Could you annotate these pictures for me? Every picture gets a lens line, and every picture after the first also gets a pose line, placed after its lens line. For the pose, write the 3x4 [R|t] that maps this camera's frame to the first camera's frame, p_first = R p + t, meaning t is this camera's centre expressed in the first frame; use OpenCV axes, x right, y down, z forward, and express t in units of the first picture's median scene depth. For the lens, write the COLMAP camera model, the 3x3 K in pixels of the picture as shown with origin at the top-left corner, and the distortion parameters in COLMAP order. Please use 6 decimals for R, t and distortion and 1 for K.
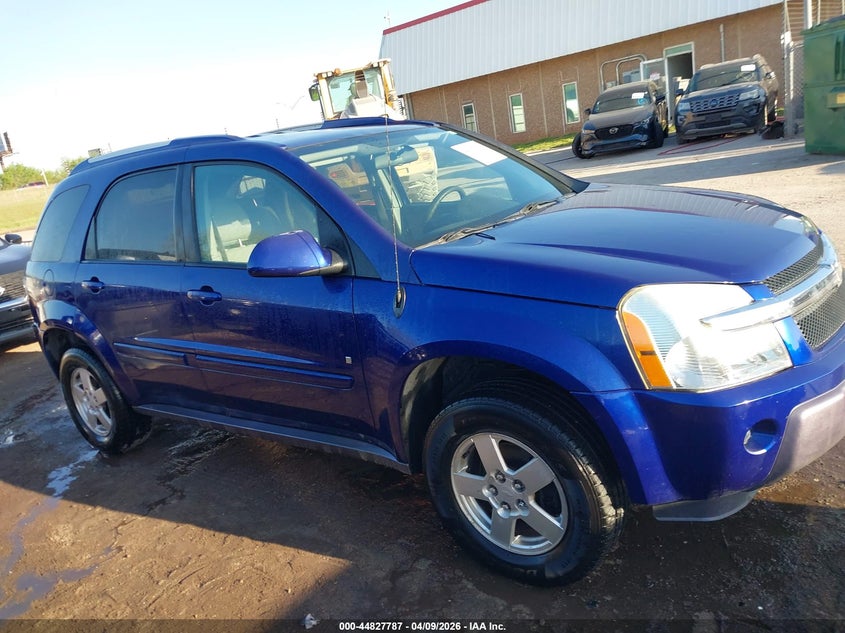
lens RADIAL K [[695.9, 0, 393.2], [0, 695.9, 315.5], [0, 0, 1]] dist [0.049838, -0.099557]
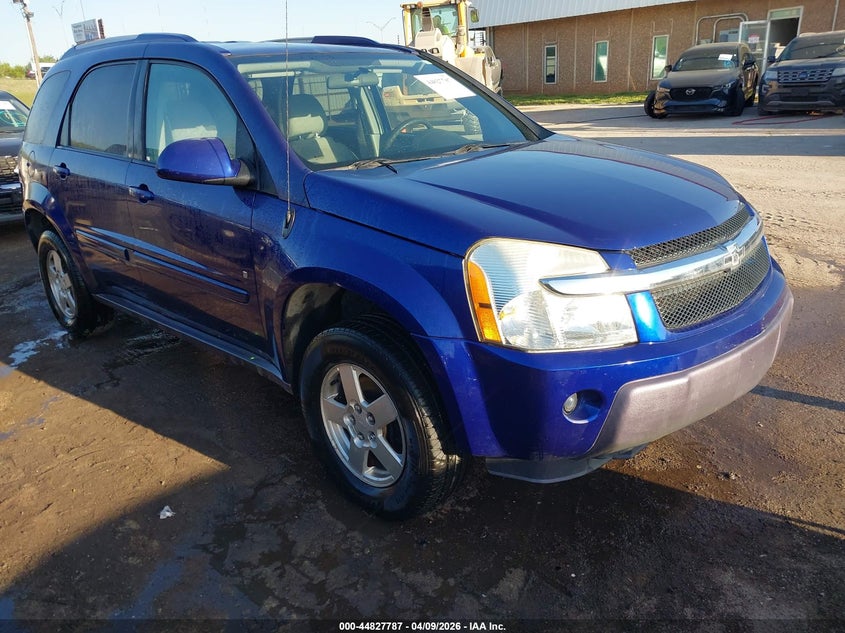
lens RADIAL K [[694.3, 0, 405.9], [0, 694.3, 317.4], [0, 0, 1]] dist [0.036867, -0.051073]
pose [[0.985410, 0.152184, -0.076205, 0.202992], [-0.144443, 0.984600, 0.098483, -0.006060], [0.090019, -0.086038, 0.992217, 0.010262]]
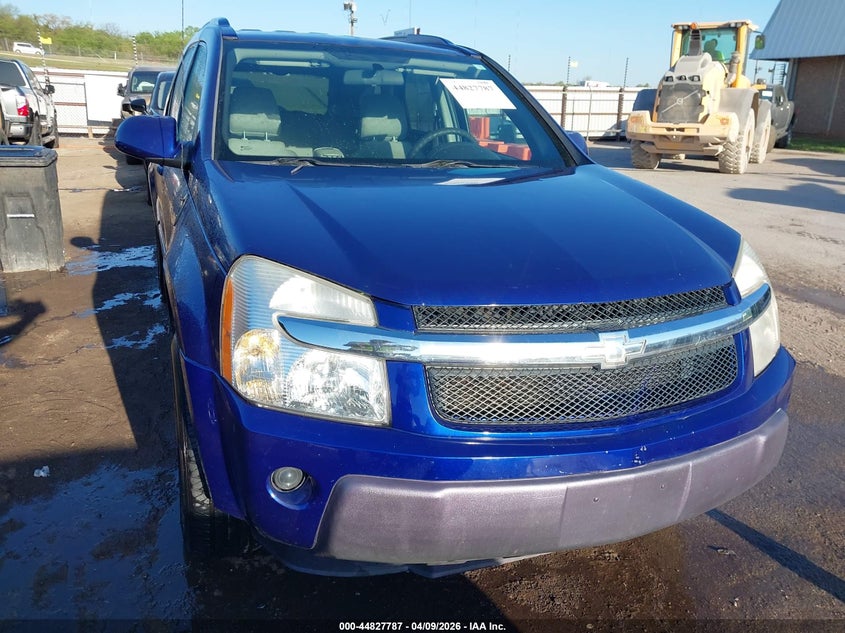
lens RADIAL K [[694.3, 0, 405.9], [0, 694.3, 317.4], [0, 0, 1]] dist [0.036867, -0.051073]
pose [[0.829316, 0.351710, -0.434206, 0.538652], [-0.311310, 0.936109, 0.163666, -0.098899], [0.464027, -0.000558, 0.885821, 0.231686]]
